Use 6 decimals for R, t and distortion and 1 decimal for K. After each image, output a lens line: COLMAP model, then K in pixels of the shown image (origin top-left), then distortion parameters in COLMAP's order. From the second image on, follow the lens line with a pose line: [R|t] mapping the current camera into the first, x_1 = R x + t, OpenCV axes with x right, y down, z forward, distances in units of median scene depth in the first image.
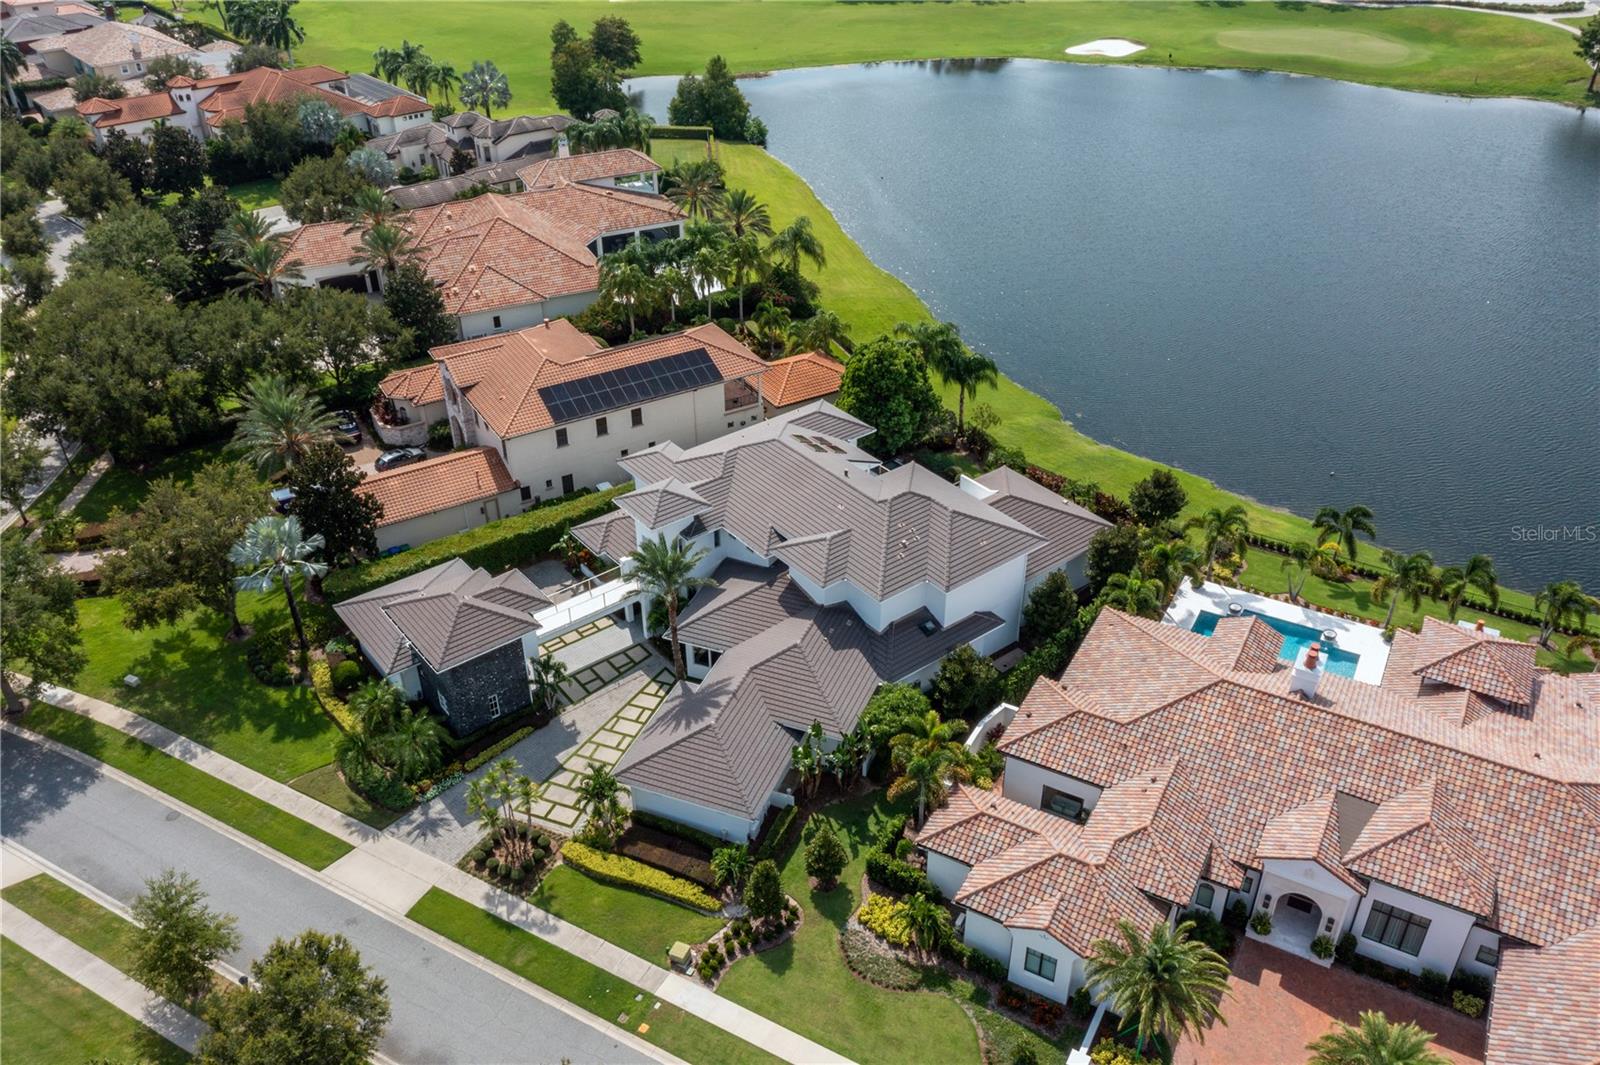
lens RADIAL K [[1266.7, 0, 795.1], [0, 1266.7, 537.8], [0, 0, 1]] dist [0.009766, 0.001137]
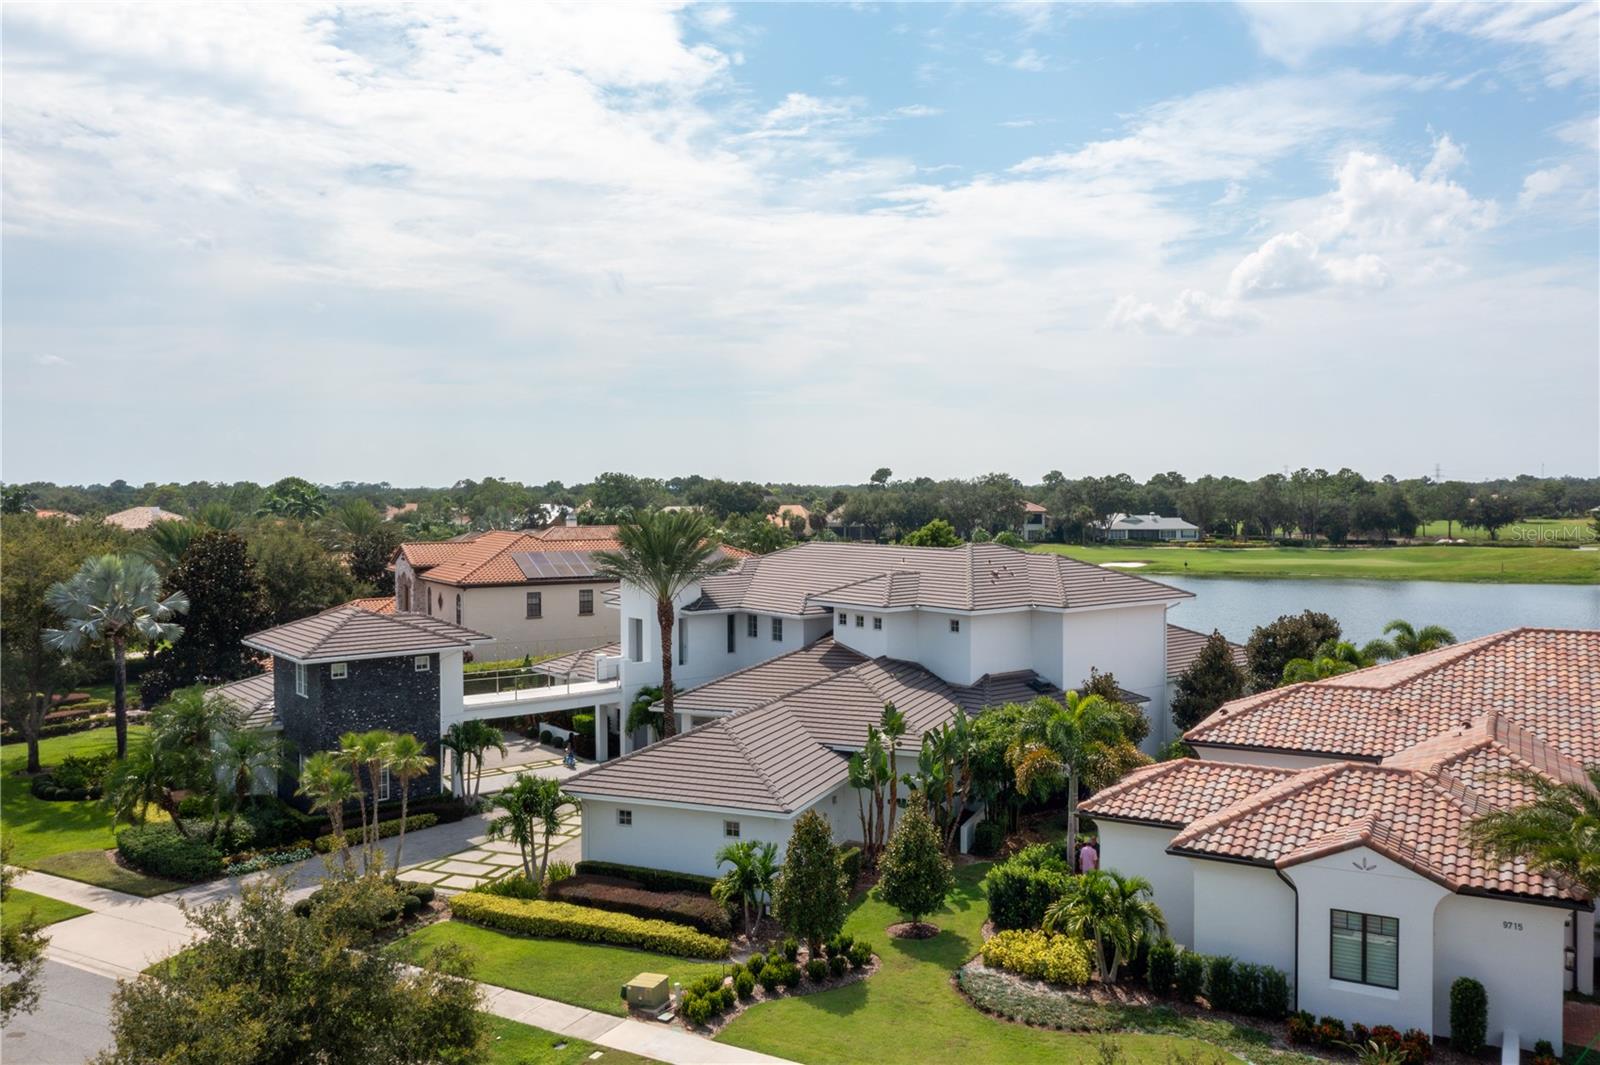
lens RADIAL K [[1266.7, 0, 795.1], [0, 1266.7, 537.8], [0, 0, 1]] dist [0.009766, 0.001137]
pose [[0.999946, 0.009985, -0.002905, -0.029325], [-0.010048, 0.855609, -0.517526, 0.414523], [-0.002682, 0.517527, 0.855663, 0.436874]]
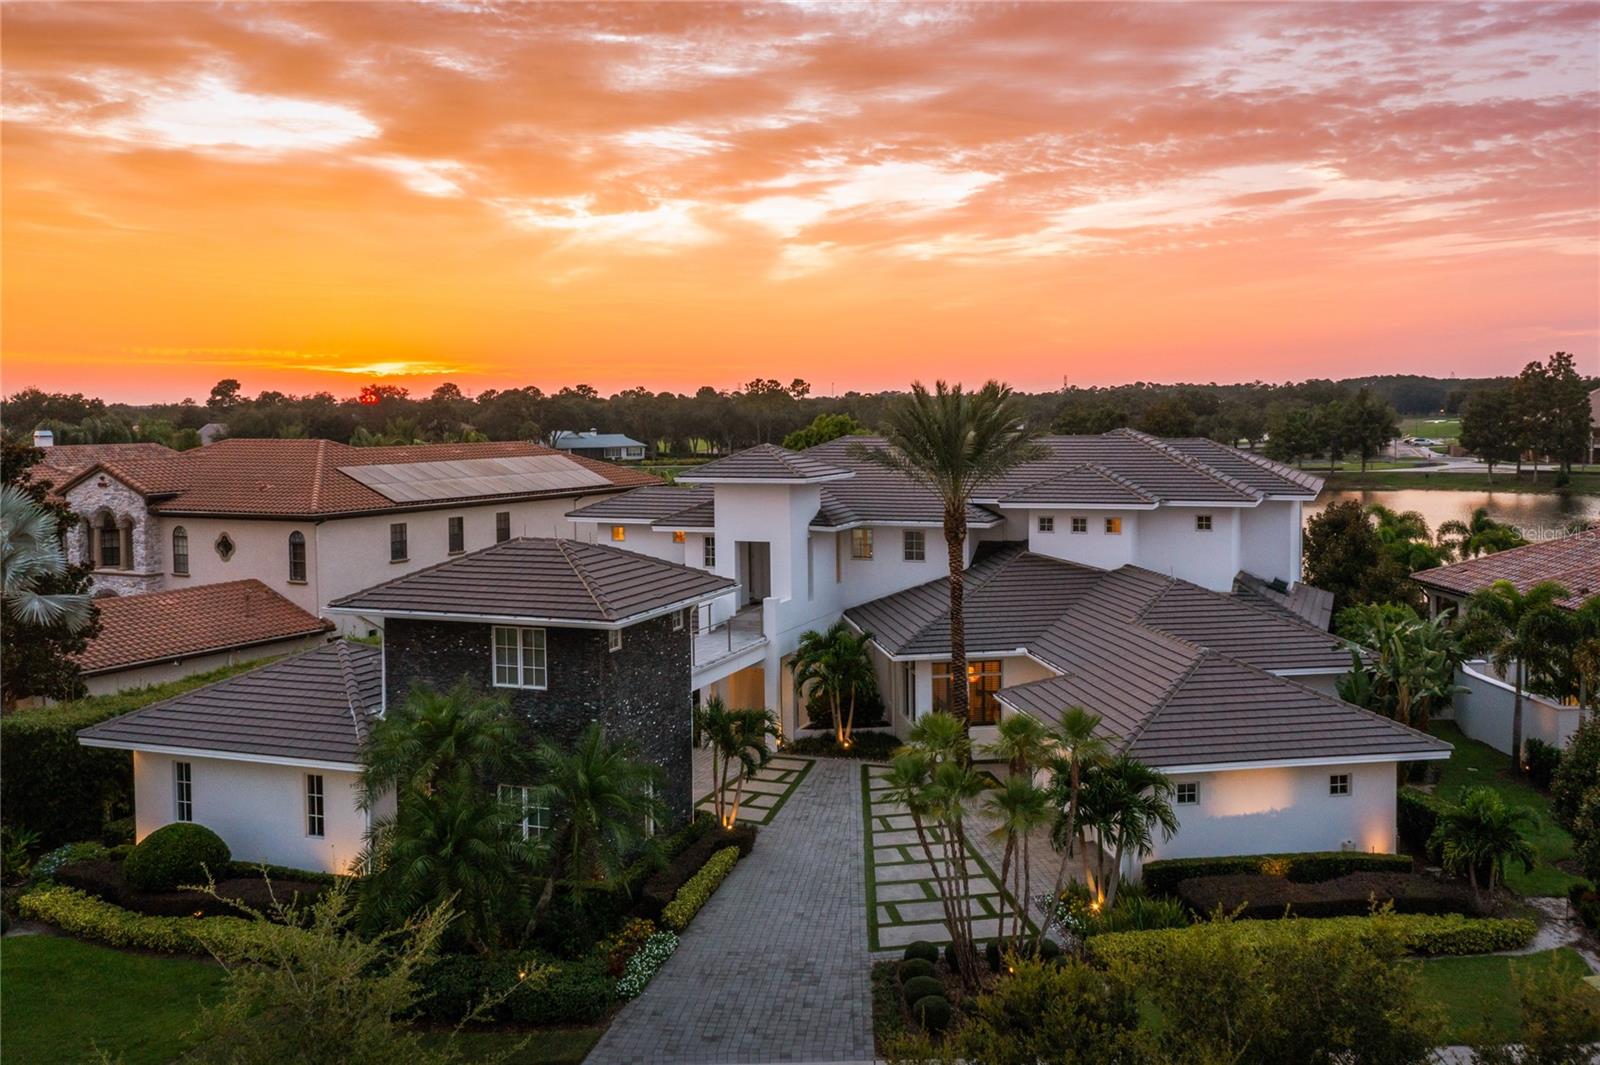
lens RADIAL K [[1421.1, 0, 831.9], [0, 1421.1, 489.6], [0, 0, 1]] dist [0.017236, 0.007435]
pose [[0.852431, -0.025879, 0.522199, -0.485433], [0.286383, 0.858730, -0.424932, 0.295207], [-0.437431, 0.511774, 0.739419, 0.670339]]
